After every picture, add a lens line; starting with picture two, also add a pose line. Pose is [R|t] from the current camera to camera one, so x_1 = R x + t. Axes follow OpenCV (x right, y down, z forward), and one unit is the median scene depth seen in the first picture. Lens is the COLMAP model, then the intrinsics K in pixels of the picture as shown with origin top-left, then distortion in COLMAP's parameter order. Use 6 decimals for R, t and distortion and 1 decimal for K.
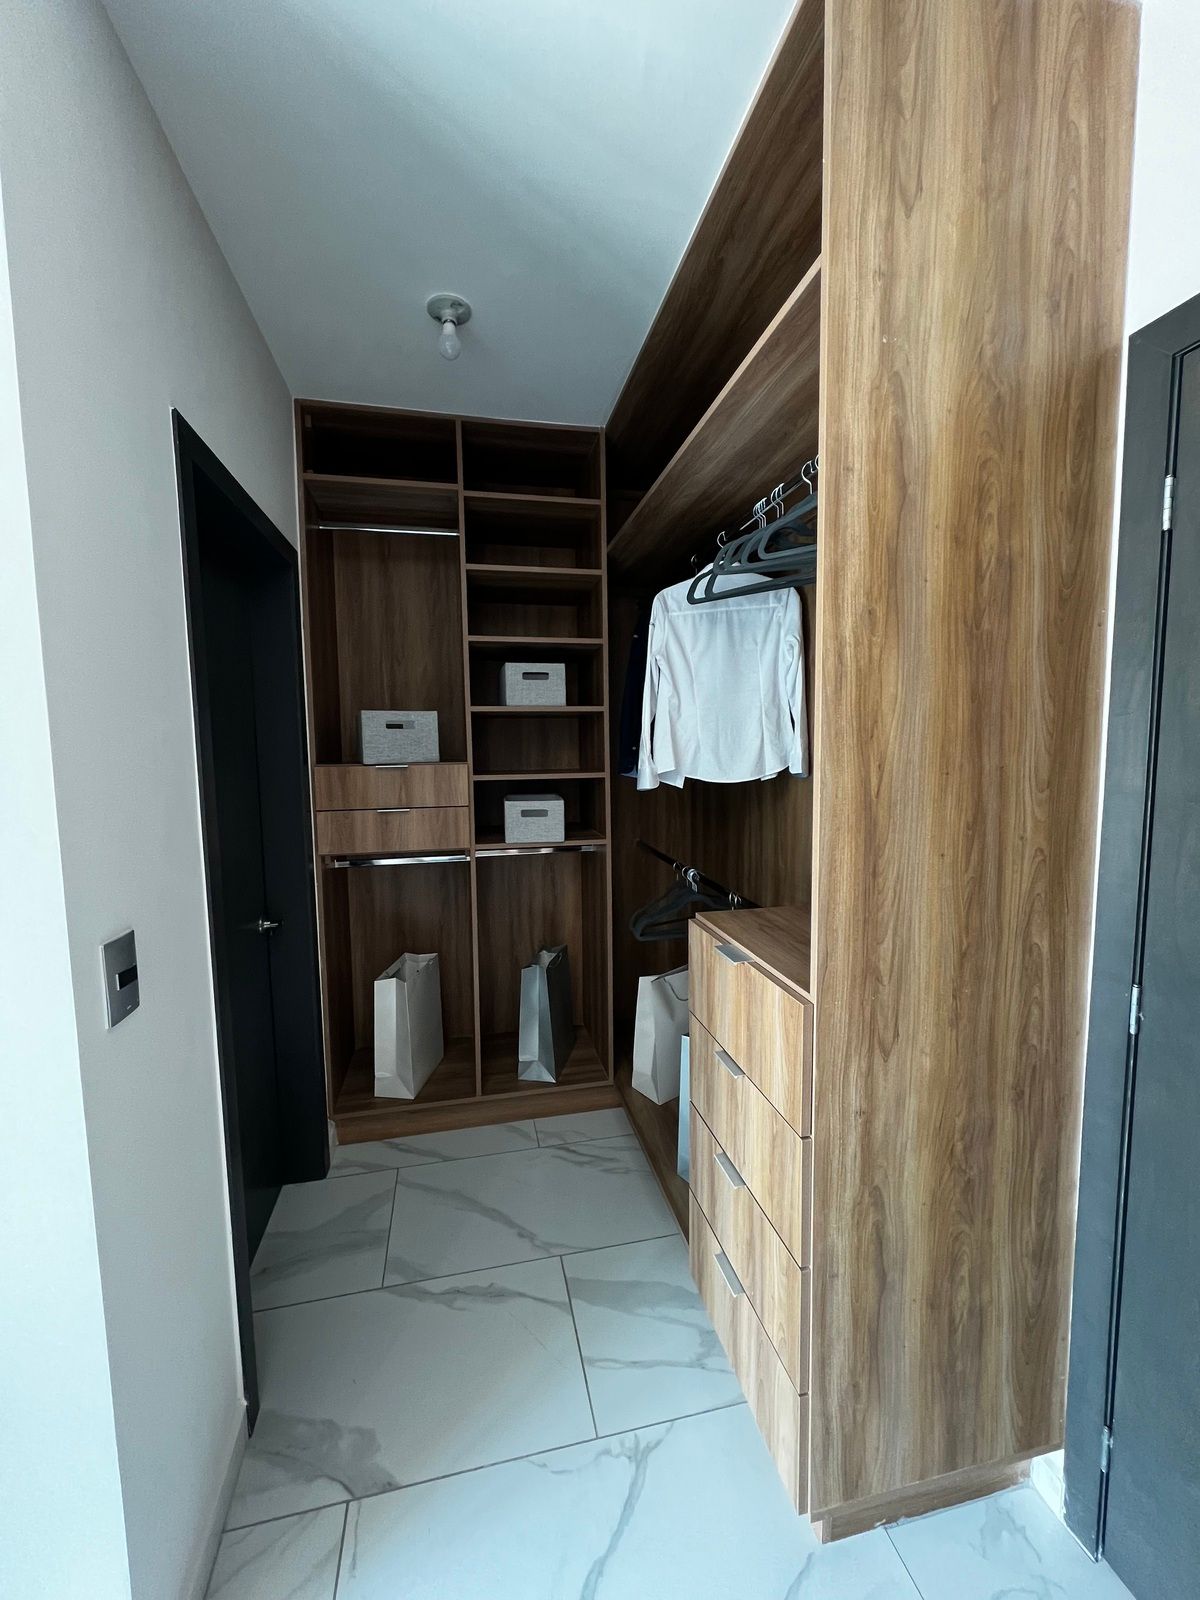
lens RADIAL K [[640.7, 0, 597.5], [0, 640.7, 801.9], [0, 0, 1]] dist [-0.001167, -0.000192]
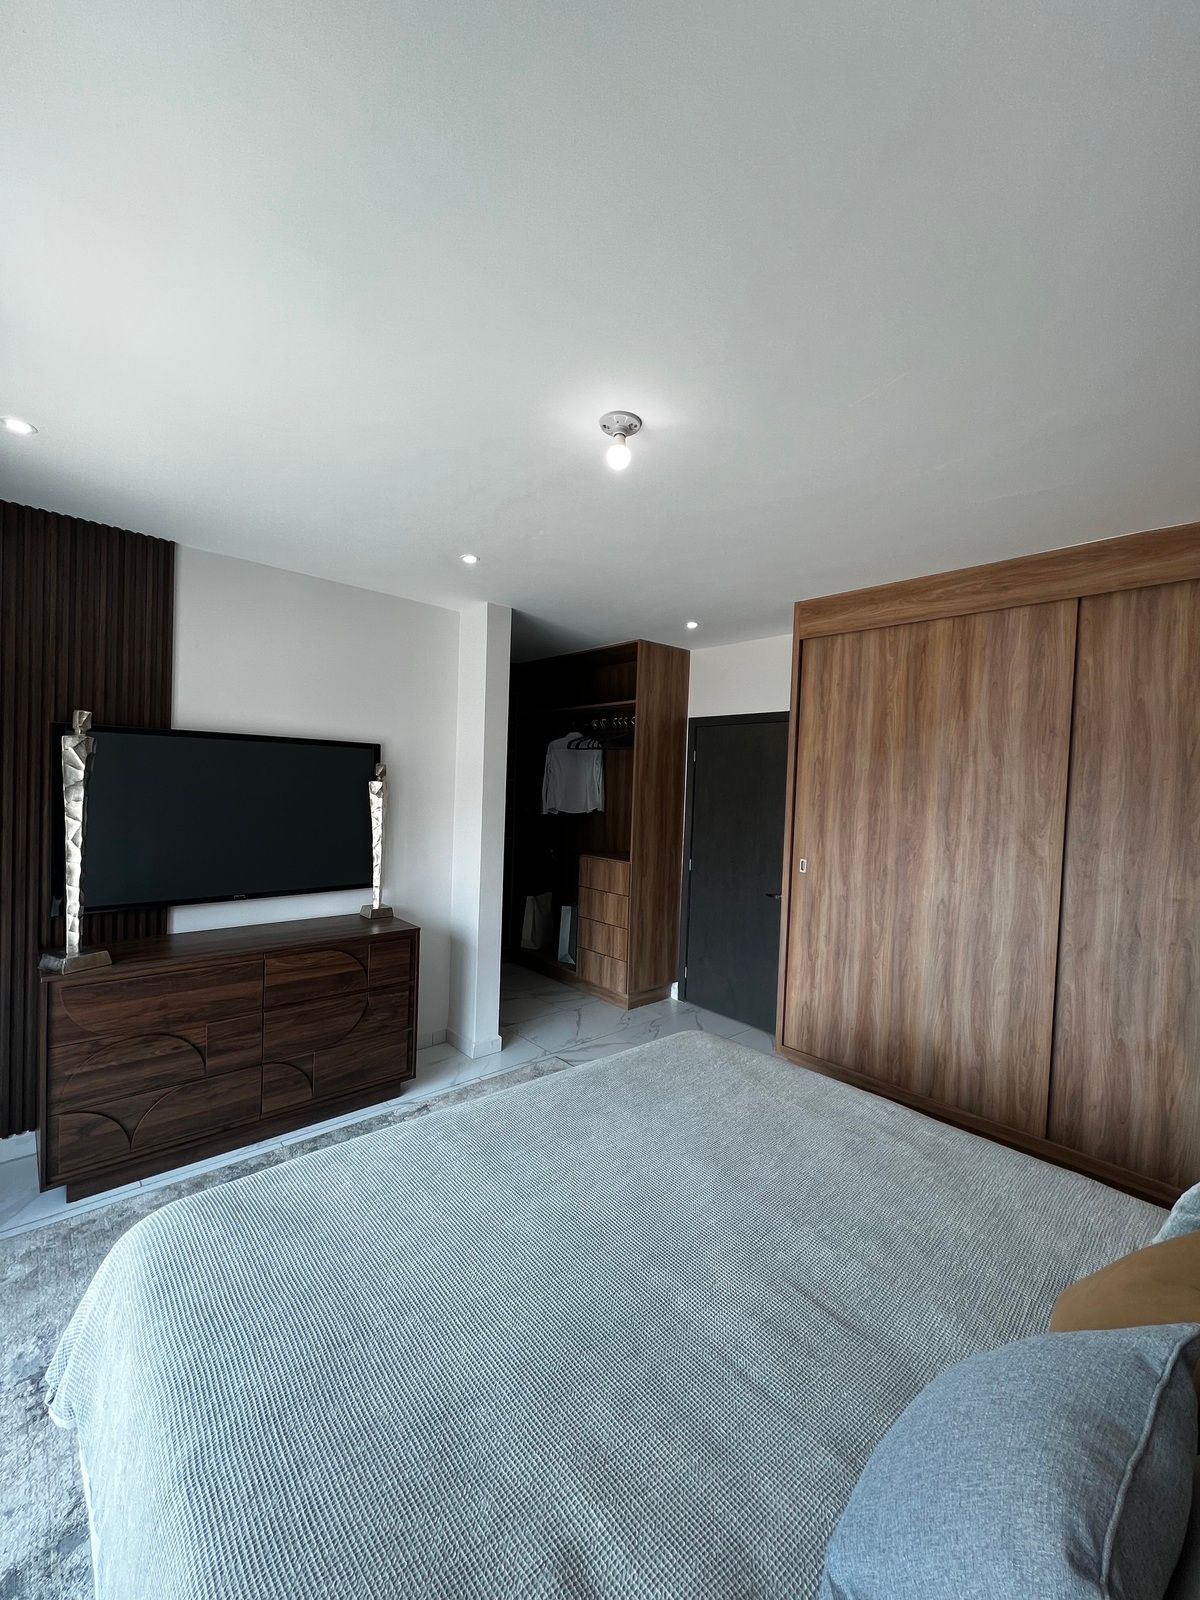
lens RADIAL K [[640.7, 0, 597.5], [0, 640.7, 801.9], [0, 0, 1]] dist [-0.001167, -0.000192]
pose [[0.871369, 0.027488, 0.489857, -1.801004], [-0.003095, 0.998717, -0.050539, 0.101865], [-0.490618, 0.042522, 0.870337, -2.419672]]
